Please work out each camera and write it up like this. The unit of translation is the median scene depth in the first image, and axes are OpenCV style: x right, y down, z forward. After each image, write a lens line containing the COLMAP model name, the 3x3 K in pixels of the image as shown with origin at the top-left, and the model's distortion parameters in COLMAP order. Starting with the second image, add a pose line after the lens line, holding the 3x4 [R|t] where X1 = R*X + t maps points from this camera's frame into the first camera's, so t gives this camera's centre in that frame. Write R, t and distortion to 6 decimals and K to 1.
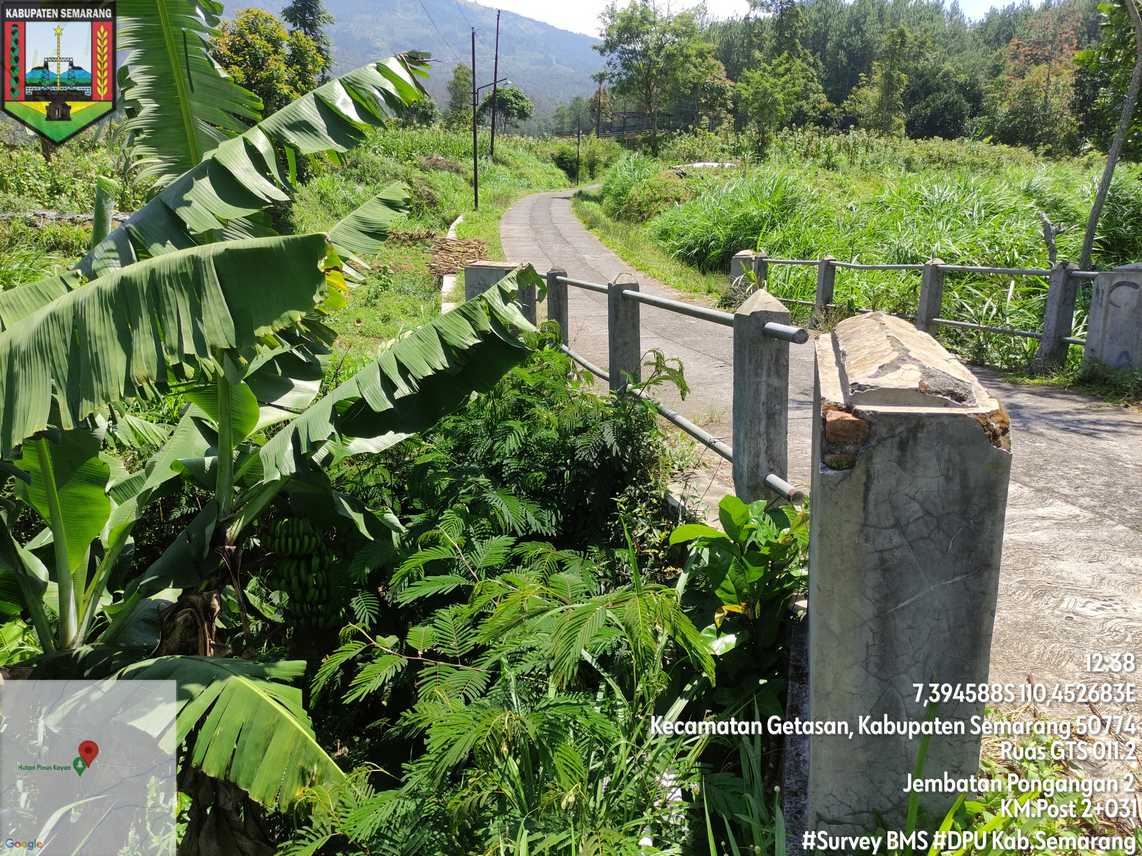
lens RADIAL K [[839.6, 0, 571.2], [0, 839.6, 428.7], [0, 0, 1]] dist [0.059055, -0.059840]
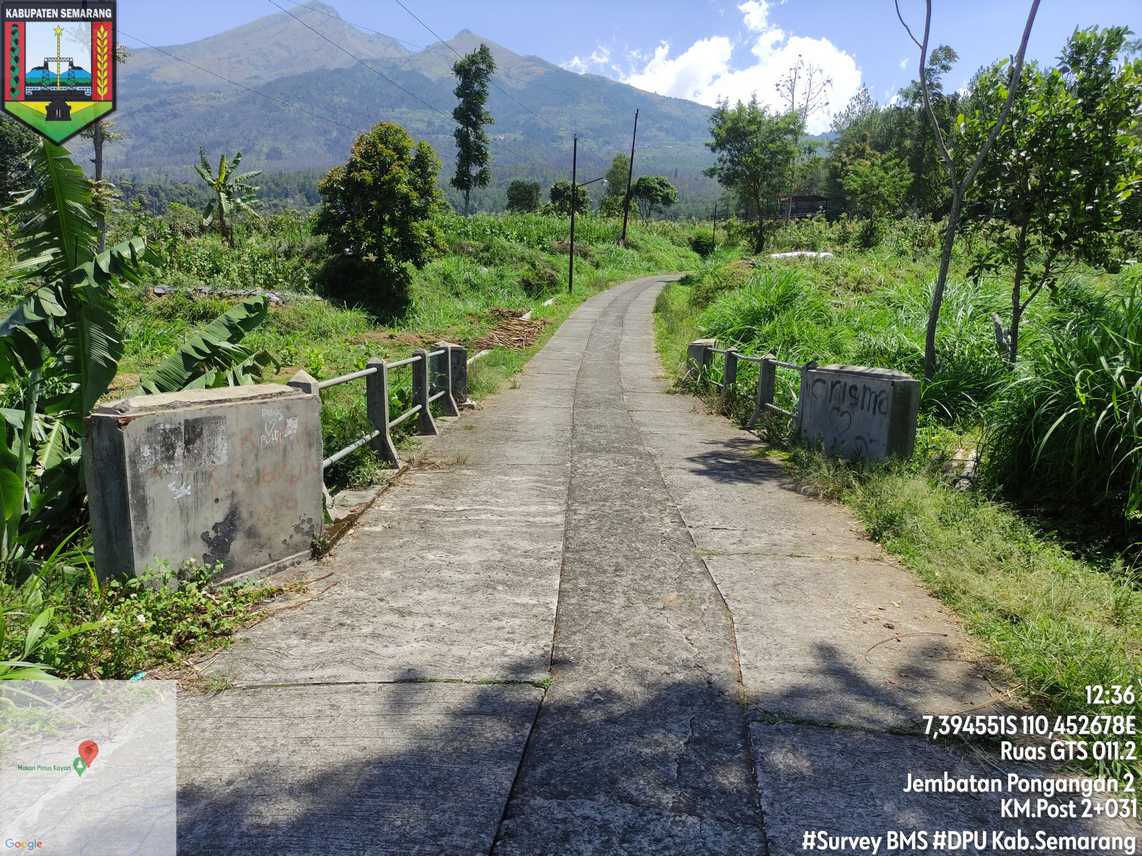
lens RADIAL K [[839.6, 0, 568.4], [0, 839.6, 428.7], [0, 0, 1]] dist [0.059055, -0.059840]
pose [[0.980402, 0.054705, -0.189261, 0.075144], [-0.070948, 0.994256, -0.080138, 0.004348], [0.183789, 0.091995, 0.978651, -0.043056]]
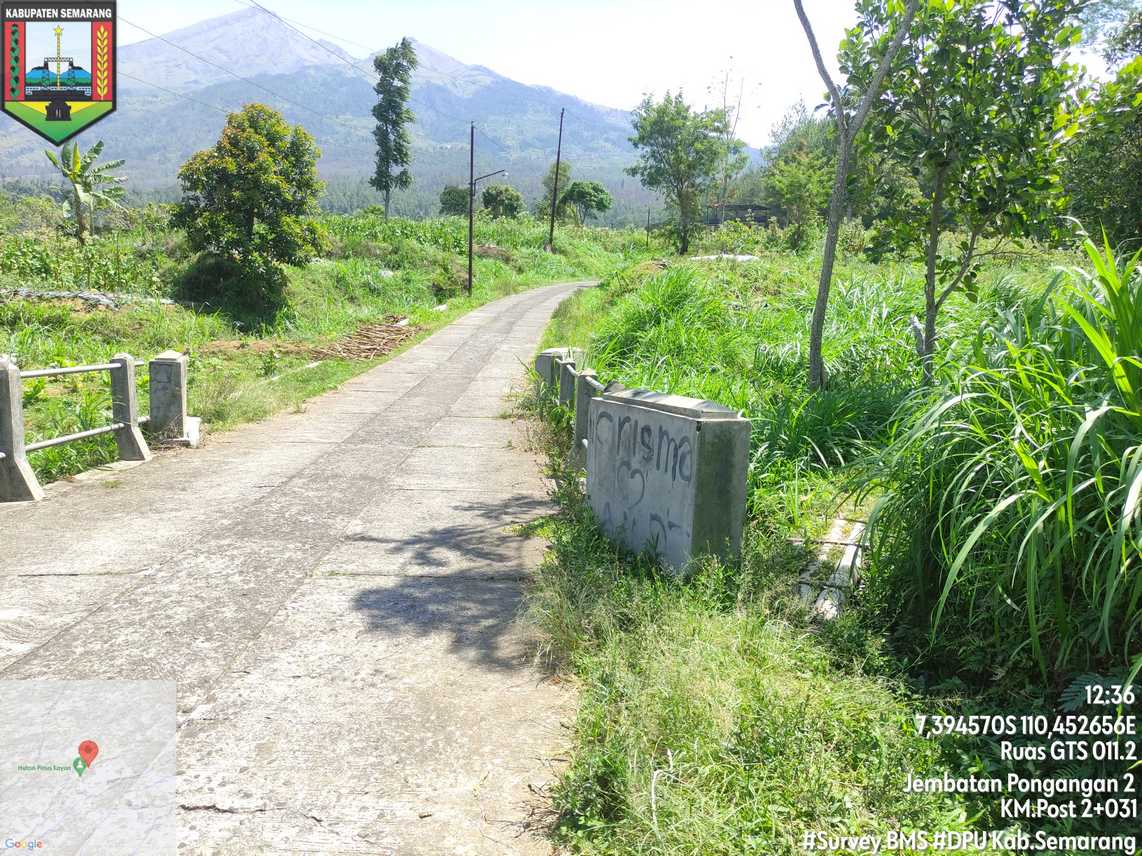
lens RADIAL K [[839.6, 0, 568.0], [0, 839.6, 427.0], [0, 0, 1]] dist [0.059055, -0.059840]
pose [[0.990161, 0.044514, -0.132661, 0.102983], [-0.057615, 0.993653, -0.096611, -0.012091], [0.127519, 0.103304, 0.986442, 0.035913]]
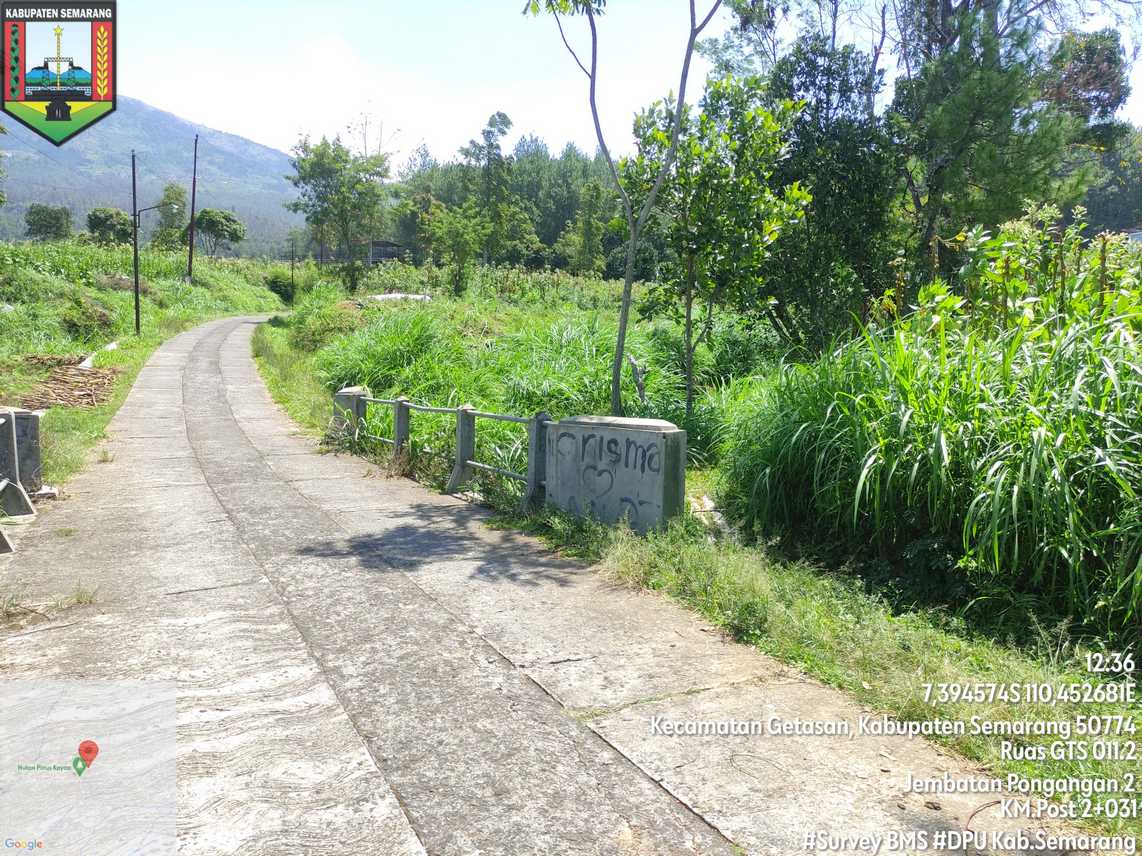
lens RADIAL K [[839.6, 0, 571.9], [0, 839.6, 424.9], [0, 0, 1]] dist [0.059055, -0.059840]
pose [[0.955797, -0.012695, 0.293752, 0.049158], [0.055467, 0.988914, -0.137738, -0.004998], [-0.288747, 0.147943, 0.945906, -0.002187]]
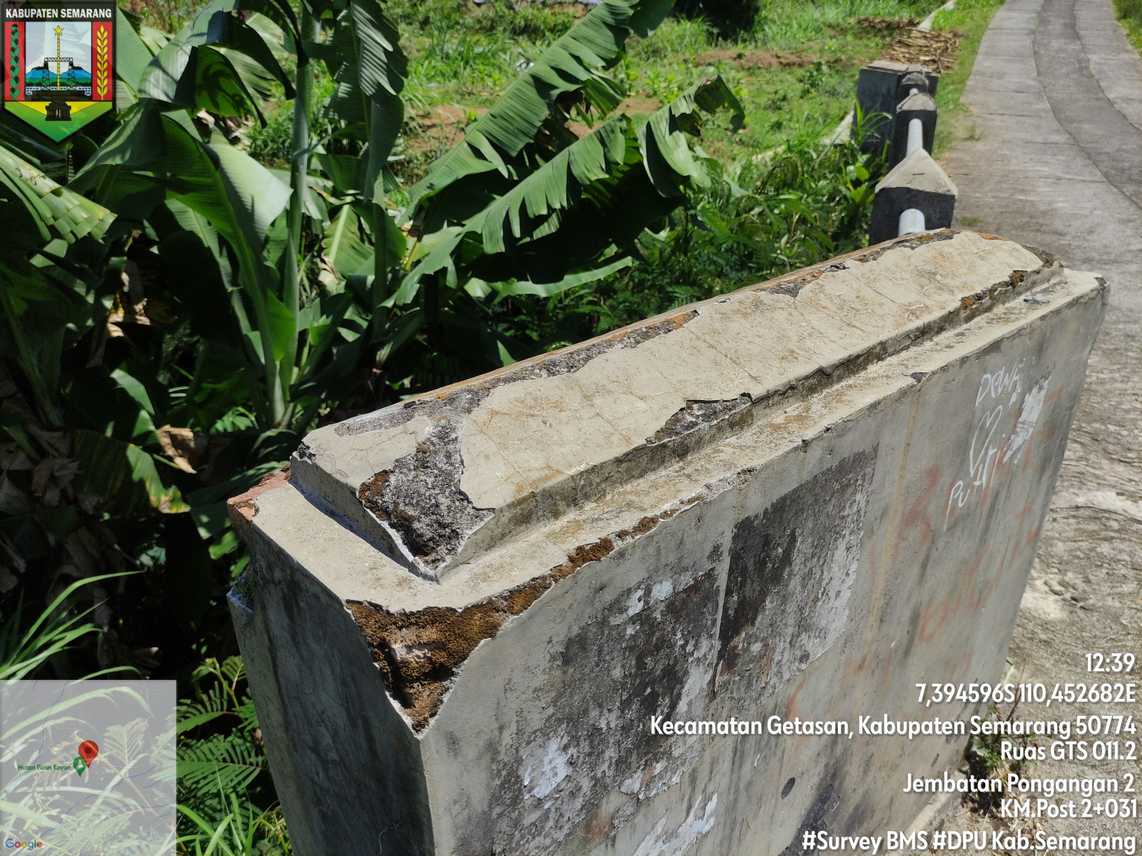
lens RADIAL K [[854.9, 0, 567.7], [0, 854.9, 427.0], [0, 0, 1]] dist [0.015159, -0.008801]
pose [[0.855800, 0.238296, -0.459153, 0.022465], [-0.134061, 0.959424, 0.248061, -0.006114], [0.499634, -0.150736, 0.853021, 0.022399]]
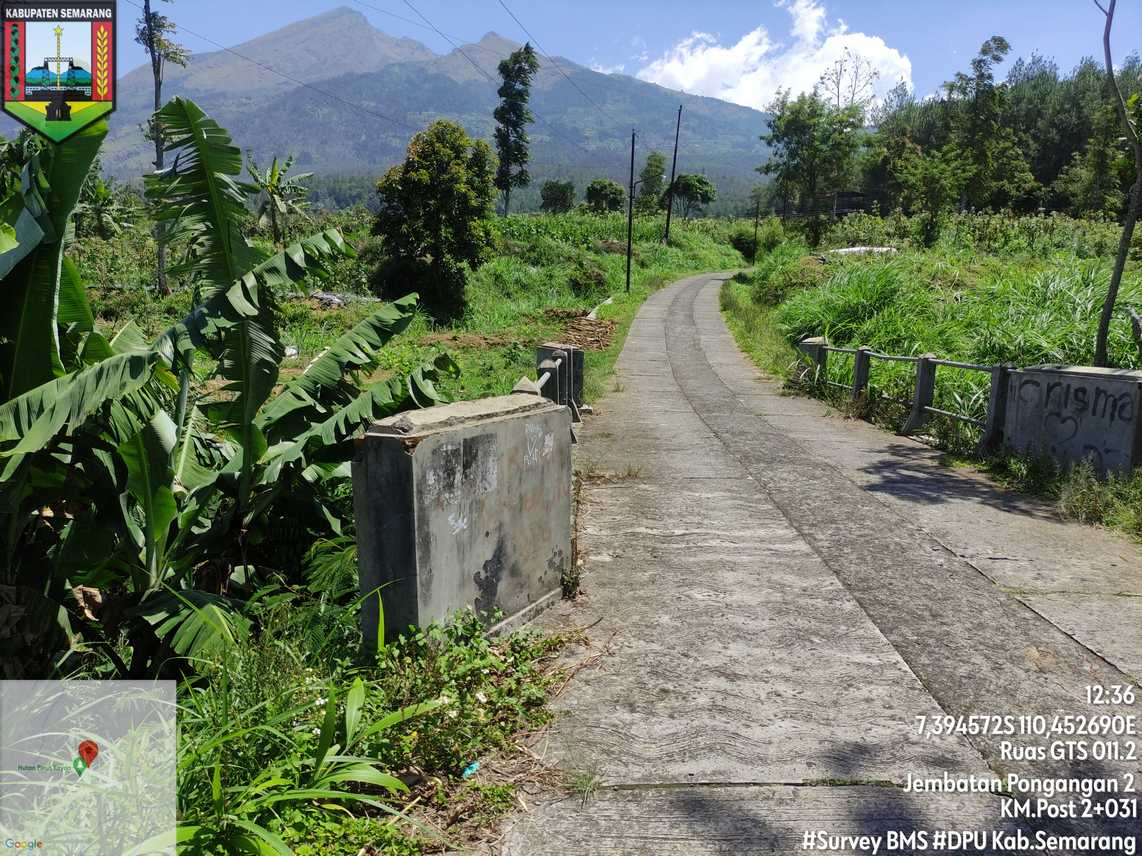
lens RADIAL K [[839.6, 0, 567.0], [0, 839.6, 428.5], [0, 0, 1]] dist [0.059055, -0.059840]
pose [[0.973698, 0.050580, -0.222159, 0.043551], [-0.069554, 0.994490, -0.078431, 0.003348], [0.216968, 0.091820, 0.971851, -0.032792]]
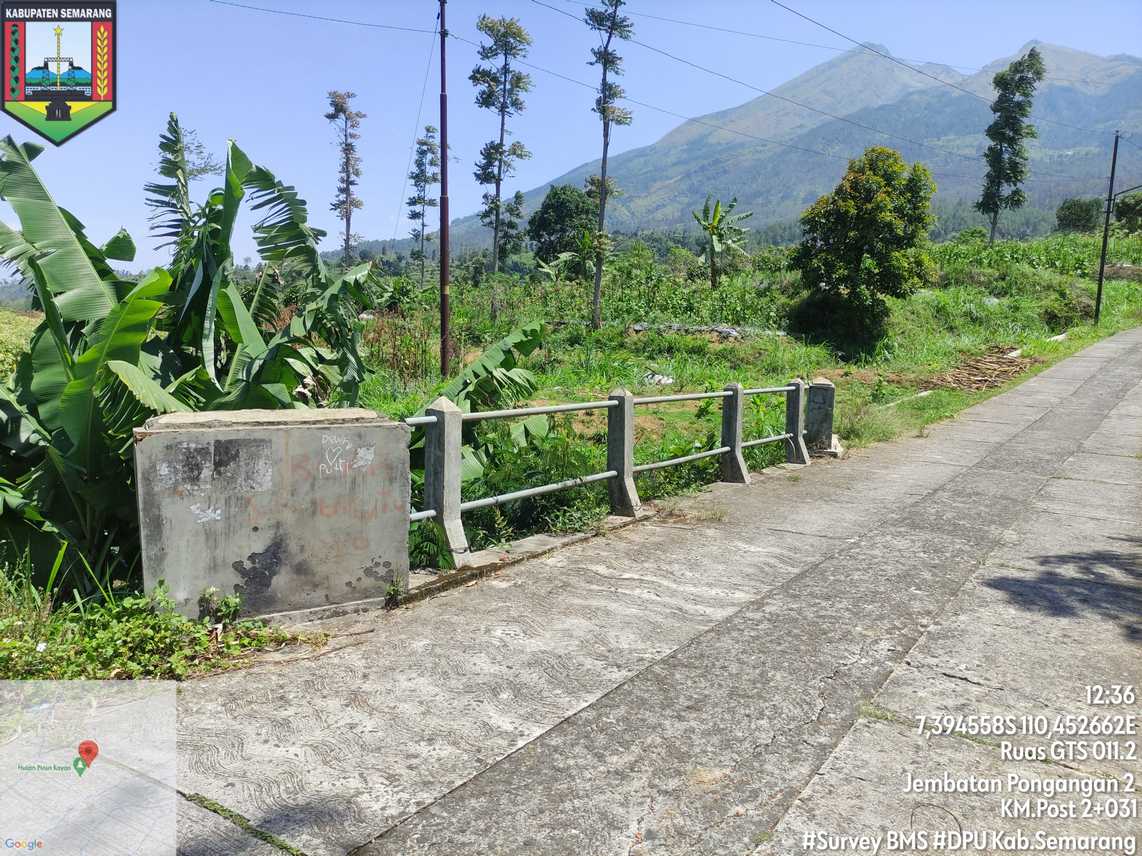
lens RADIAL K [[839.6, 0, 569.1], [0, 839.6, 426.8], [0, 0, 1]] dist [0.059055, -0.059840]
pose [[0.701841, 0.102319, -0.704947, 0.103038], [-0.189898, 0.980692, -0.046718, -0.004974], [0.686556, 0.166657, 0.707719, 0.001157]]
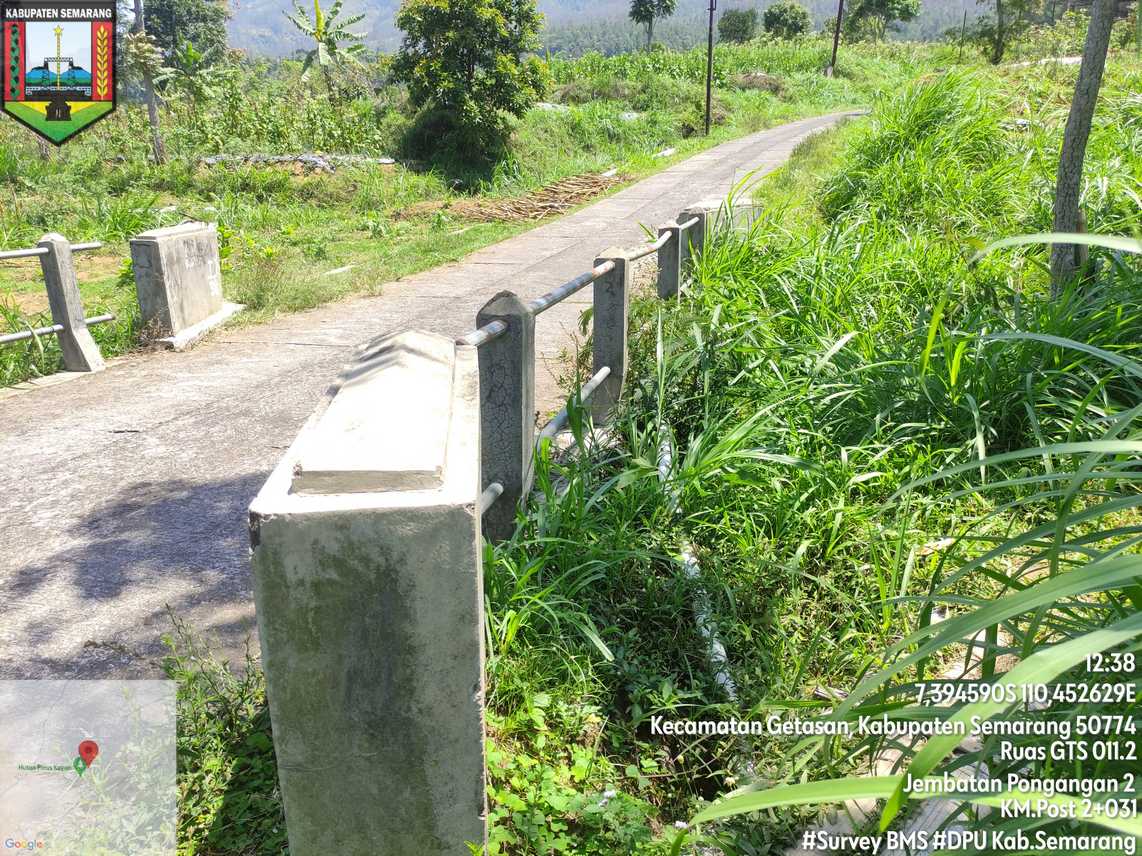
lens RADIAL K [[839.6, 0, 566.6], [0, 839.6, 425.6], [0, 0, 1]] dist [0.059055, -0.059840]
pose [[0.892608, 0.116809, -0.435439, 0.124482], [-0.082071, 0.991814, 0.097822, -0.028186], [0.443301, -0.051580, 0.894888, 0.106912]]
